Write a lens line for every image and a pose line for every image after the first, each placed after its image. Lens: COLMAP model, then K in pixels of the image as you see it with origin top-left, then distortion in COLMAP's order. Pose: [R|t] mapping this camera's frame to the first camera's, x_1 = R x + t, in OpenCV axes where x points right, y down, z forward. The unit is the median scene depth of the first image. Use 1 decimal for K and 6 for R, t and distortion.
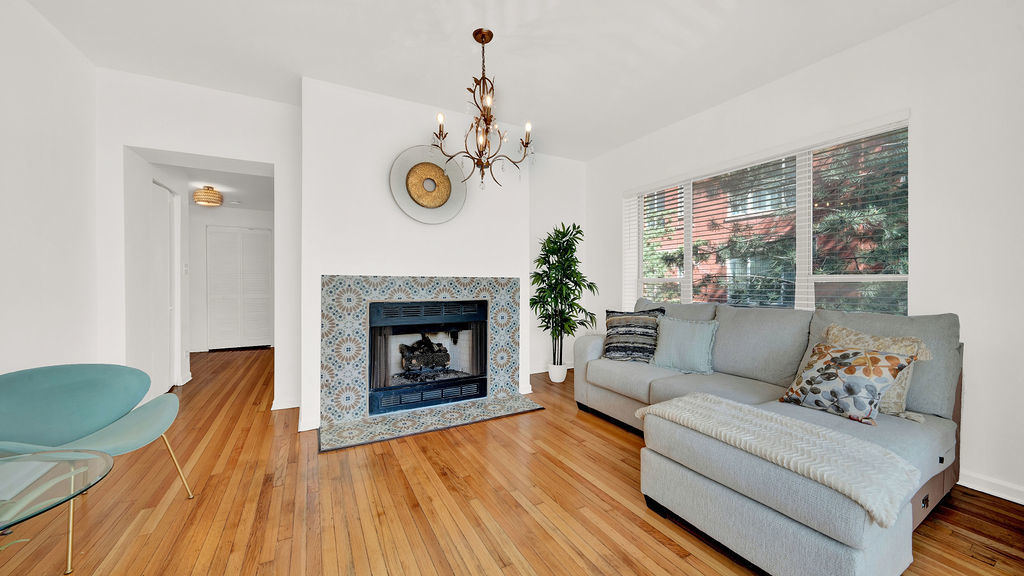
lens RADIAL K [[380.4, 0, 517.5], [0, 380.4, 286.2], [0, 0, 1]] dist [-0.013554, 0.000465]
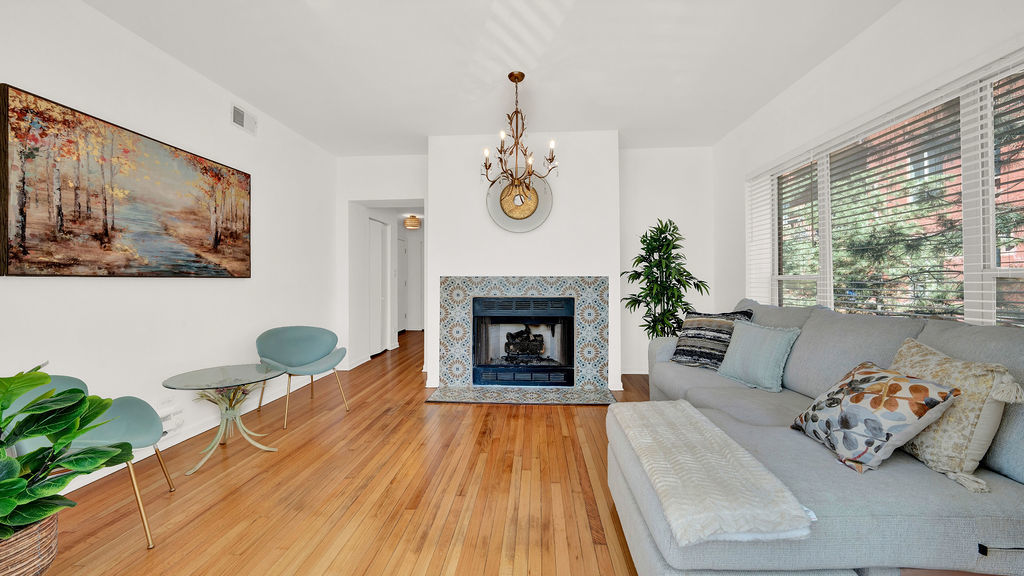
lens RADIAL K [[380.4, 0, 510.0], [0, 380.4, 281.4], [0, 0, 1]] dist [-0.013554, 0.000465]
pose [[0.830724, -0.002928, -0.556676, 0.431676], [-0.001110, 0.999975, -0.006917, -0.001938], [0.556683, 0.006365, 0.830701, -0.007254]]
